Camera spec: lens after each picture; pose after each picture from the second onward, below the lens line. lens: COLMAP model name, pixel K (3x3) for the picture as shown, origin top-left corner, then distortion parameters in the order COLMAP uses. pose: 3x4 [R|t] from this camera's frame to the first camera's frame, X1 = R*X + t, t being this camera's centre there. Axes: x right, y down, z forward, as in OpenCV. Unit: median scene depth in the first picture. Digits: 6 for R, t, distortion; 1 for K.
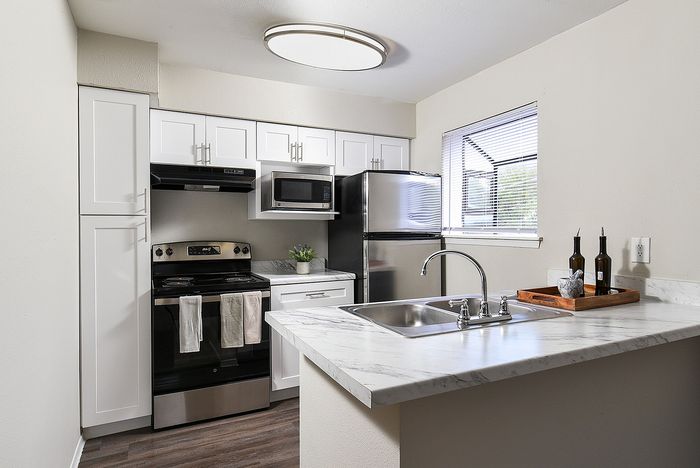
lens RADIAL K [[442.3, 0, 350.0], [0, 442.3, 234.0], [0, 0, 1]] dist [-0.048405, 0.000309]
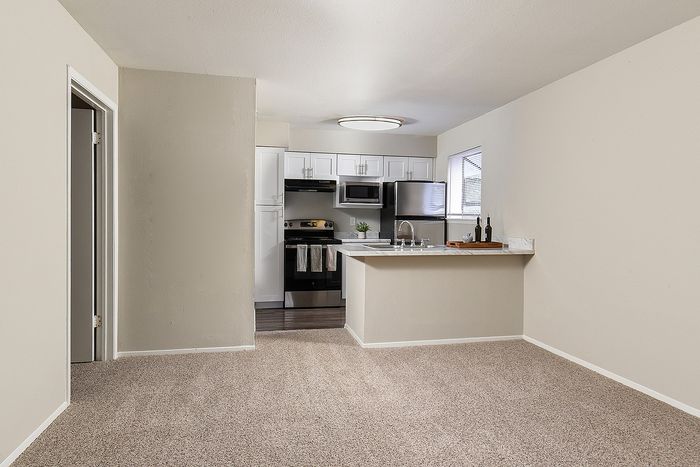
lens RADIAL K [[442.3, 0, 350.0], [0, 442.3, 233.5], [0, 0, 1]] dist [-0.048405, 0.000309]
pose [[0.976181, 0.020007, -0.216032, 0.240940], [-0.015085, 0.999588, 0.024406, 0.027975], [0.216432, -0.020566, 0.976081, -0.777215]]
